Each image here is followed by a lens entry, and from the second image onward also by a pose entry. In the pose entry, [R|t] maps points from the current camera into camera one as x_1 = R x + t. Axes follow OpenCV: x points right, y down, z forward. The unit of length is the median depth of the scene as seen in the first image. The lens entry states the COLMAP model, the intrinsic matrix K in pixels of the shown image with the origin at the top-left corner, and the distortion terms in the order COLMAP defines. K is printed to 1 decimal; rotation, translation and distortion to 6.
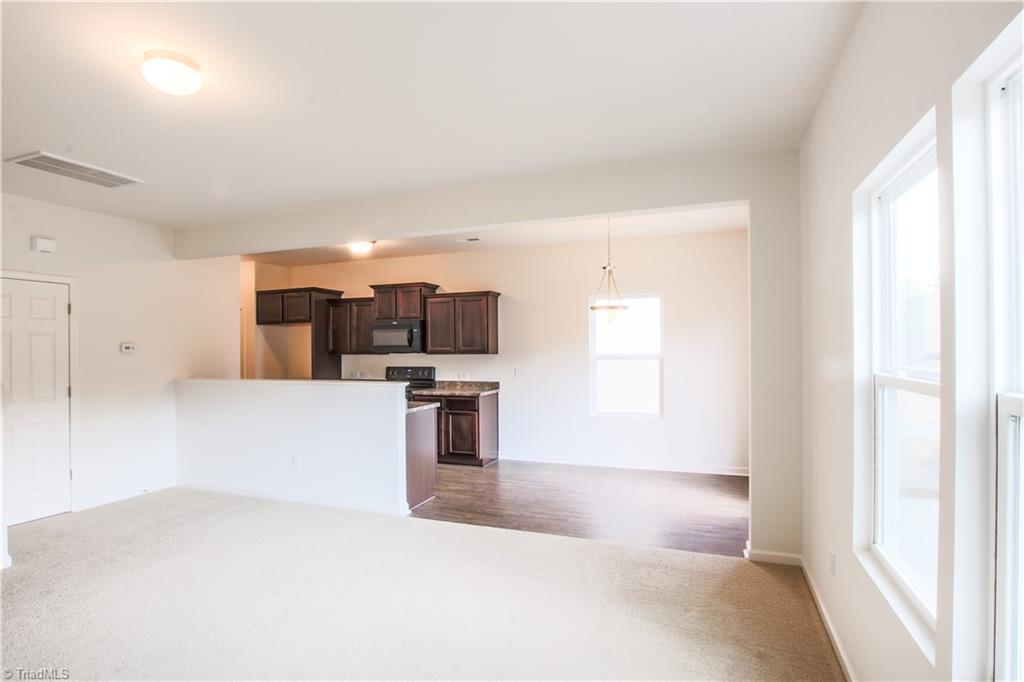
lens RADIAL K [[540.8, 0, 501.3], [0, 540.8, 350.0], [0, 0, 1]] dist [-0.034338, 0.003522]
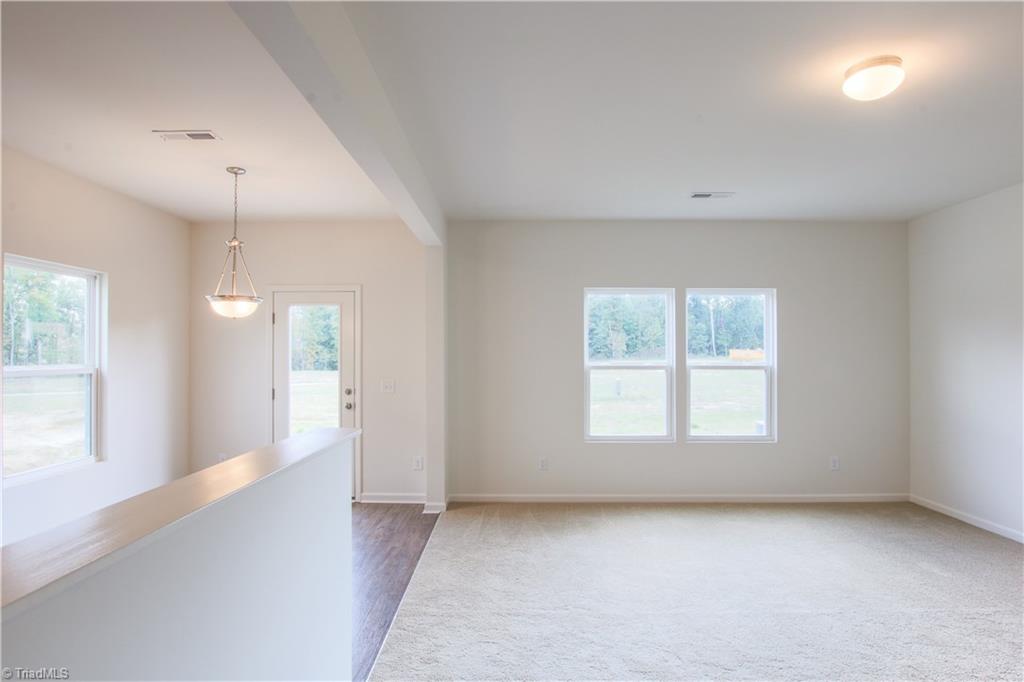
lens RADIAL K [[536.2, 0, 504.2], [0, 536.2, 350.1], [0, 0, 1]] dist [-0.032408, 0.002654]
pose [[-0.370886, 0.010084, 0.928624, -0.439682], [0.005307, 0.999948, -0.008739, -0.000732], [-0.928663, 0.001687, -0.370920, 0.701006]]
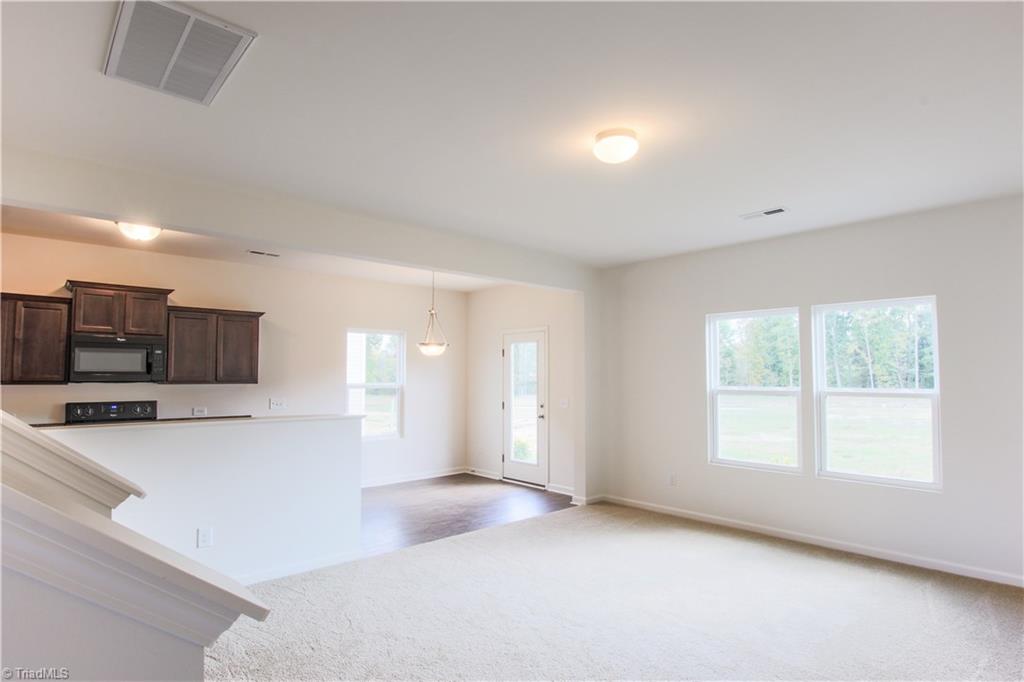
lens RADIAL K [[540.8, 0, 501.3], [0, 540.8, 350.0], [0, 0, 1]] dist [-0.034338, 0.003522]
pose [[0.430981, 0.050037, 0.900972, -0.616096], [-0.000990, 0.998487, -0.054979, 0.000944], [-0.902360, 0.022803, 0.430379, 0.257748]]
